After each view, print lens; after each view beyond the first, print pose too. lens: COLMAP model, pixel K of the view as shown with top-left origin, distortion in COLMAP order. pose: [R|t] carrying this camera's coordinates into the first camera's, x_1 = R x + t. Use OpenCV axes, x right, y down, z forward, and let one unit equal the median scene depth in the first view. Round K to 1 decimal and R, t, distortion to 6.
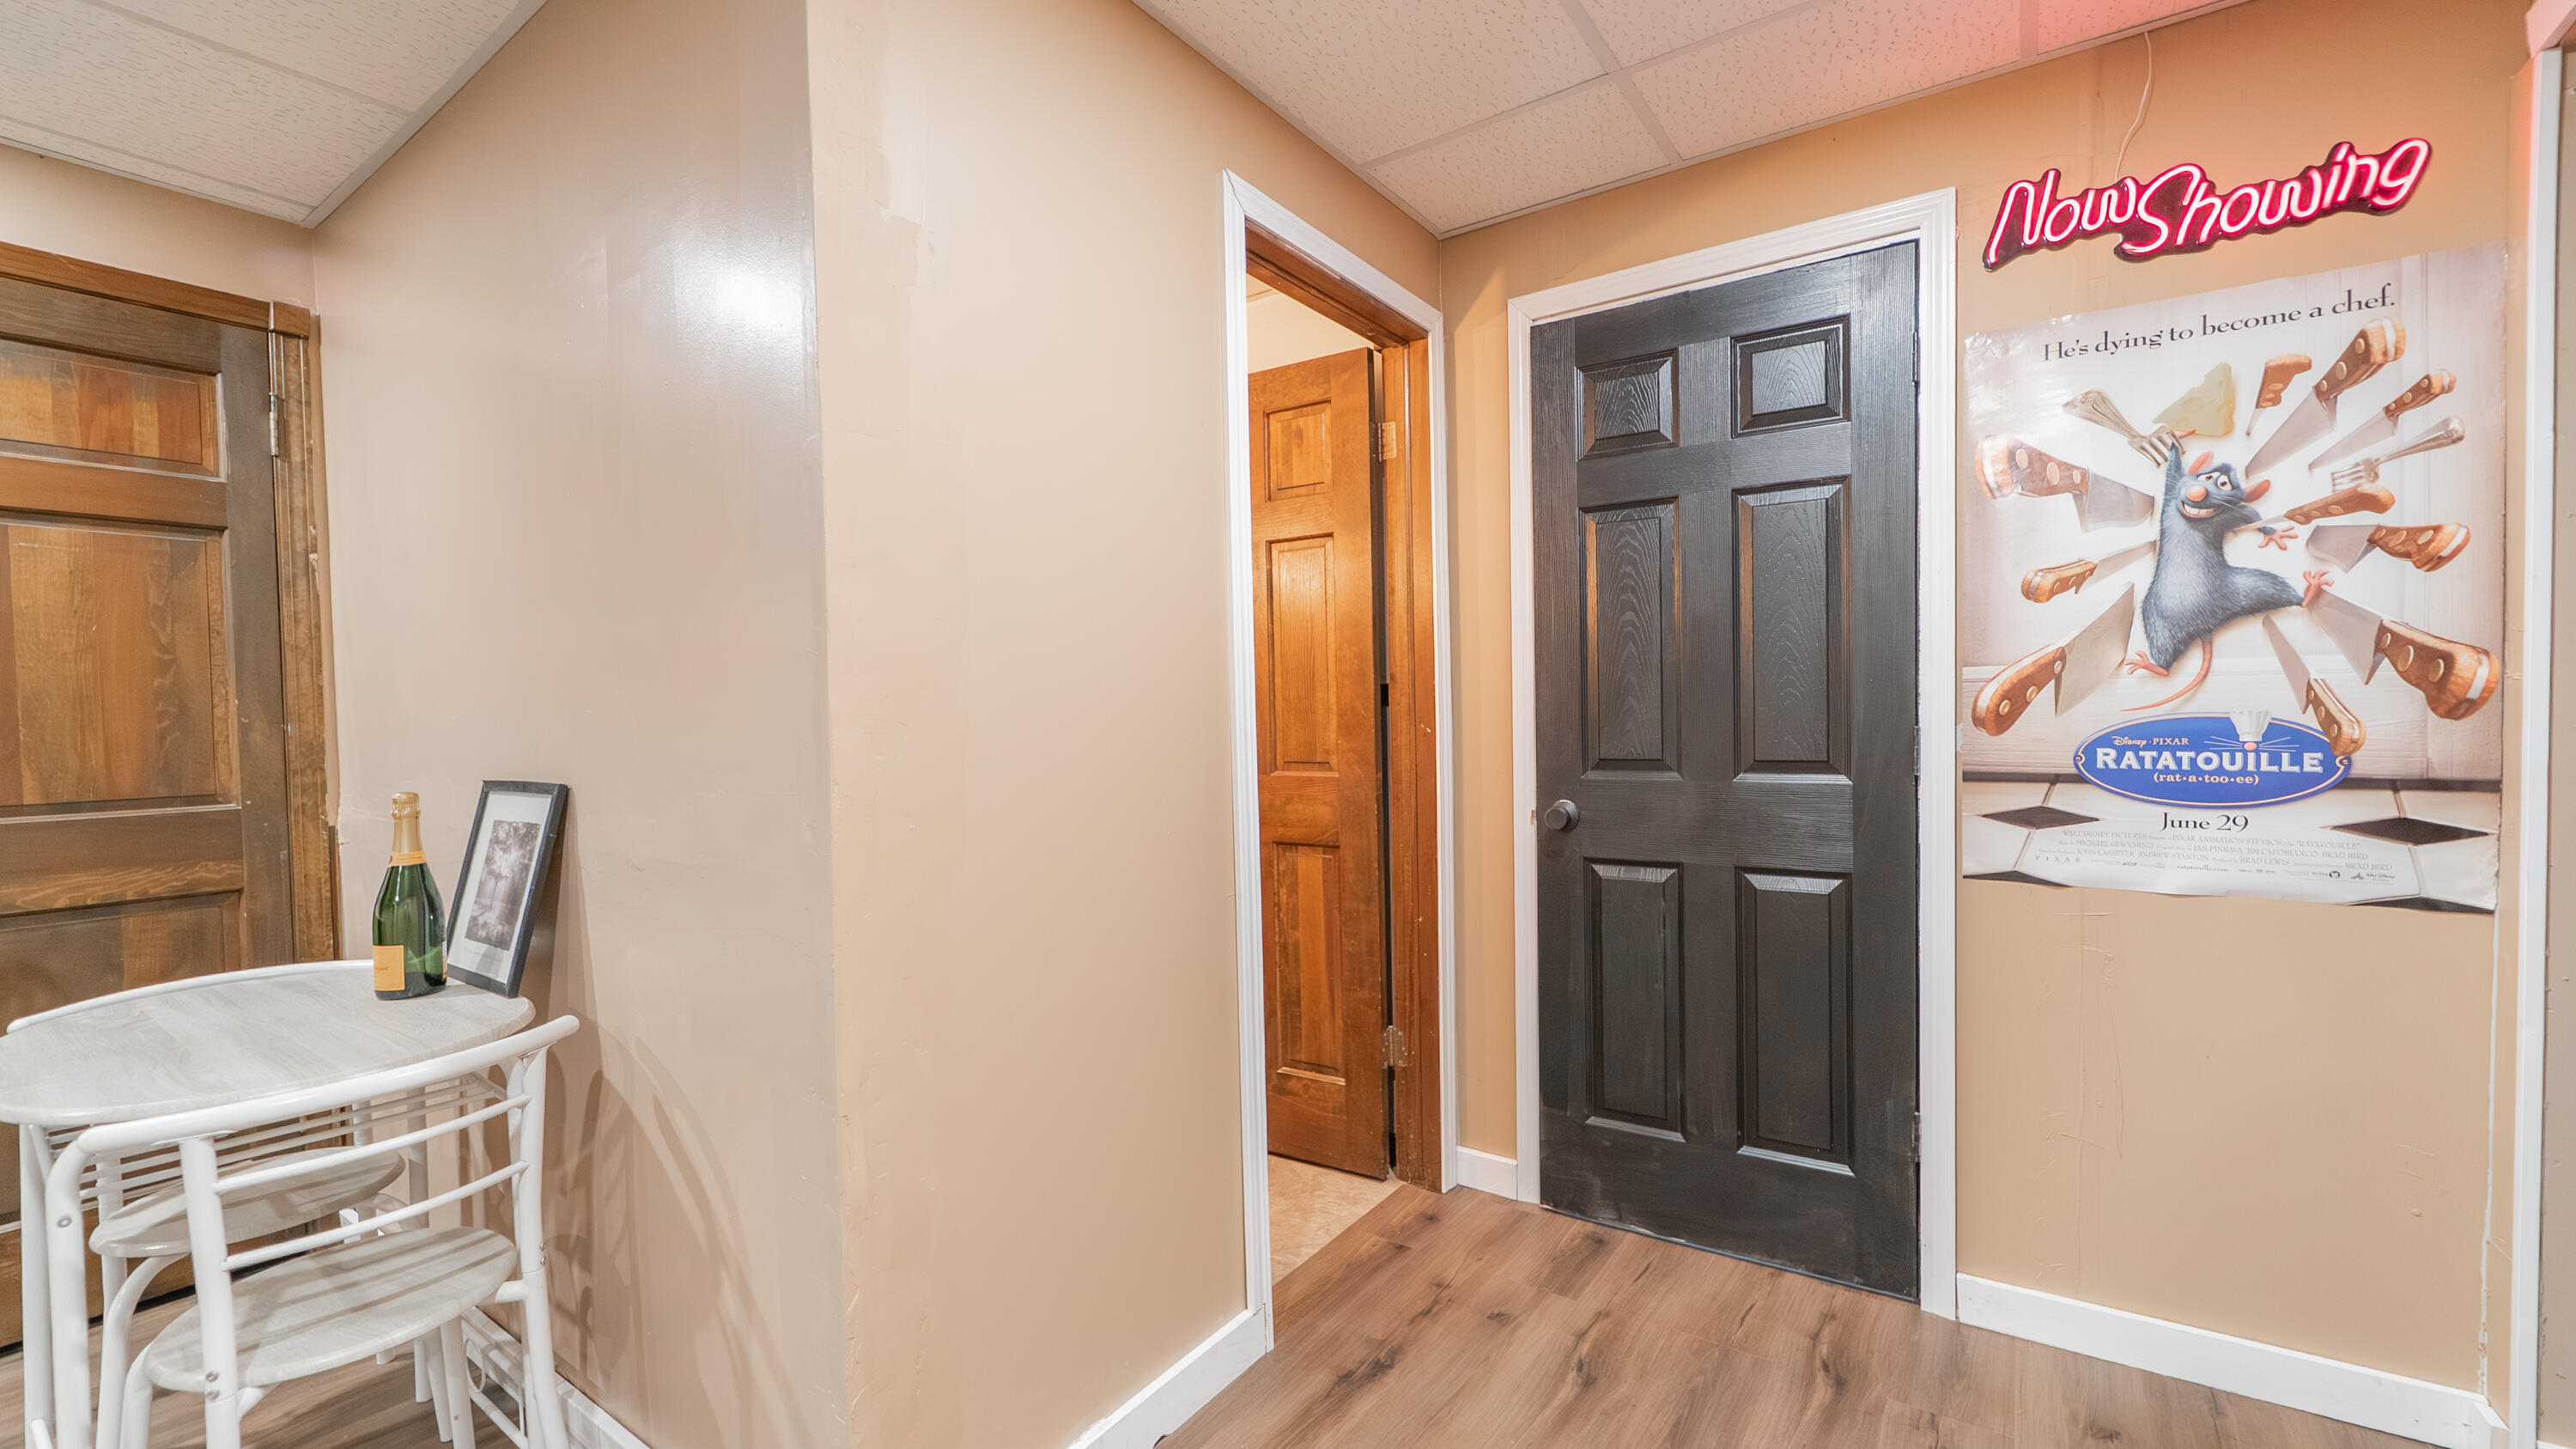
lens RADIAL K [[1042.9, 0, 1305.0], [0, 1042.9, 734.3], [0, 0, 1]] dist [-0.000322, -0.001353]
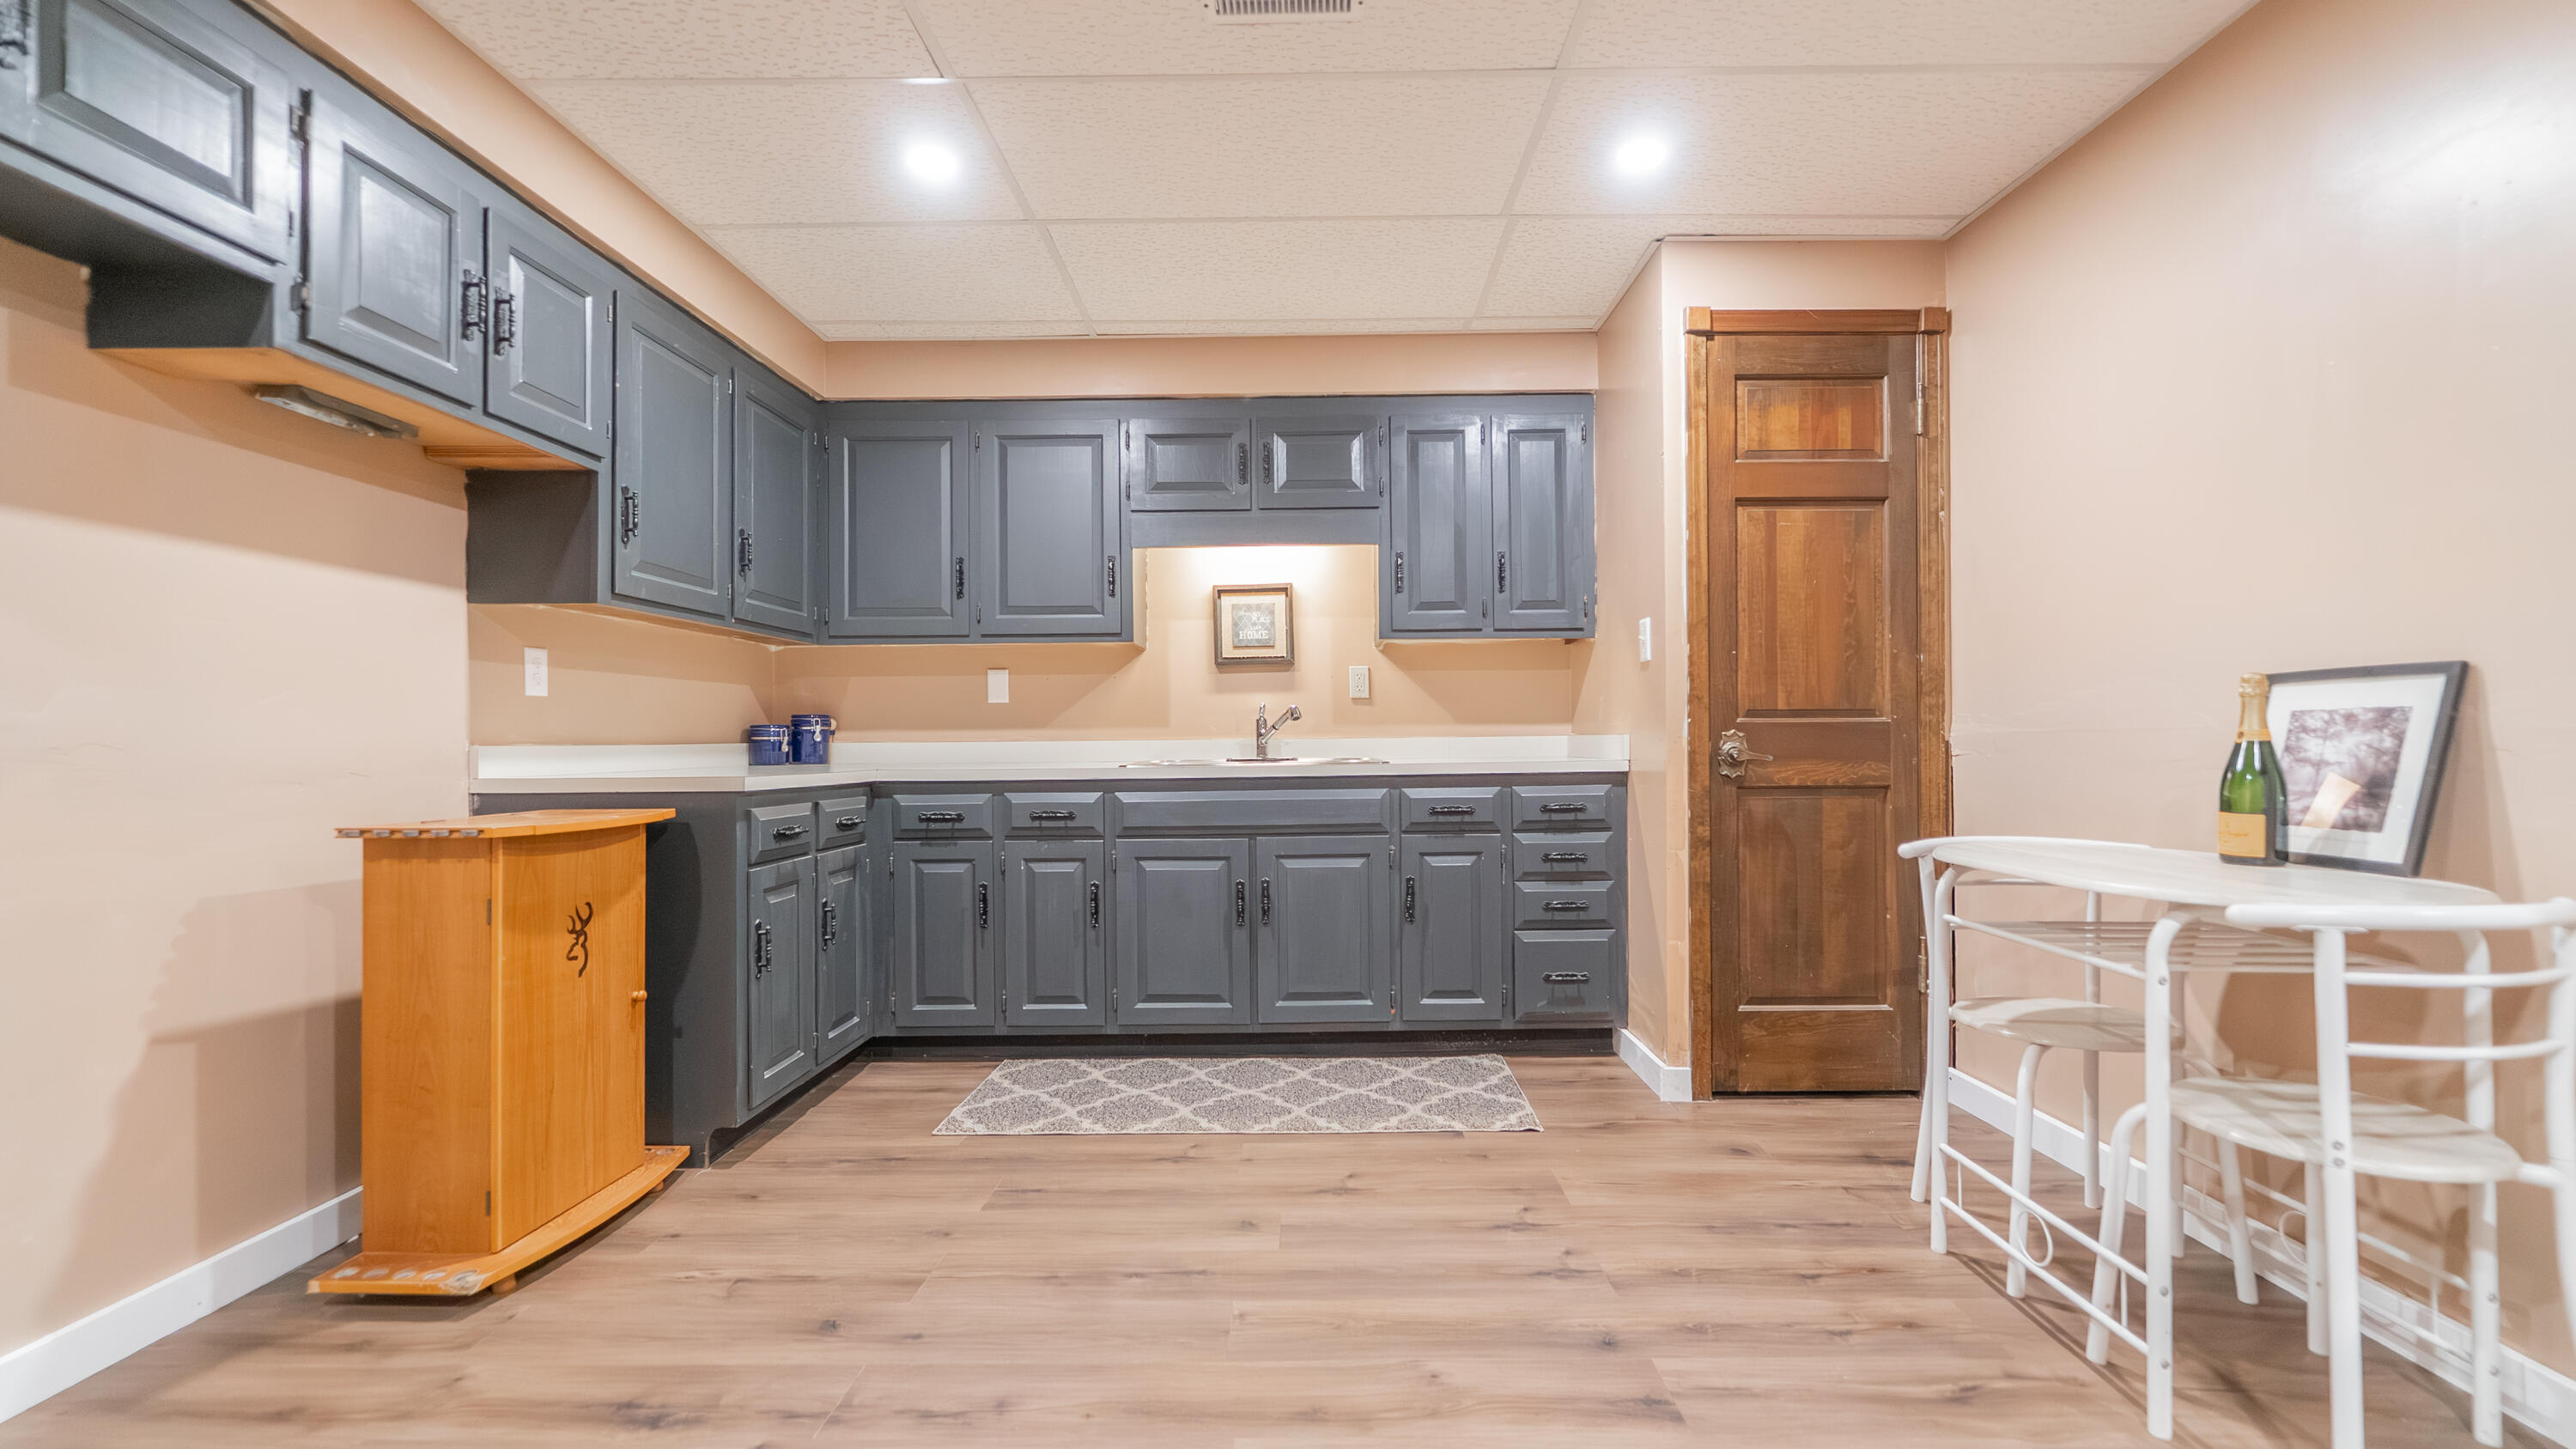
lens RADIAL K [[1042.9, 0, 1302.8], [0, 1042.9, 735.6], [0, 0, 1]] dist [-0.000322, -0.001353]
pose [[0.564699, 0.017574, -0.825110, -0.492523], [-0.026401, 0.999646, 0.003223, 0.130005], [0.824874, 0.019964, 0.564963, -0.362733]]
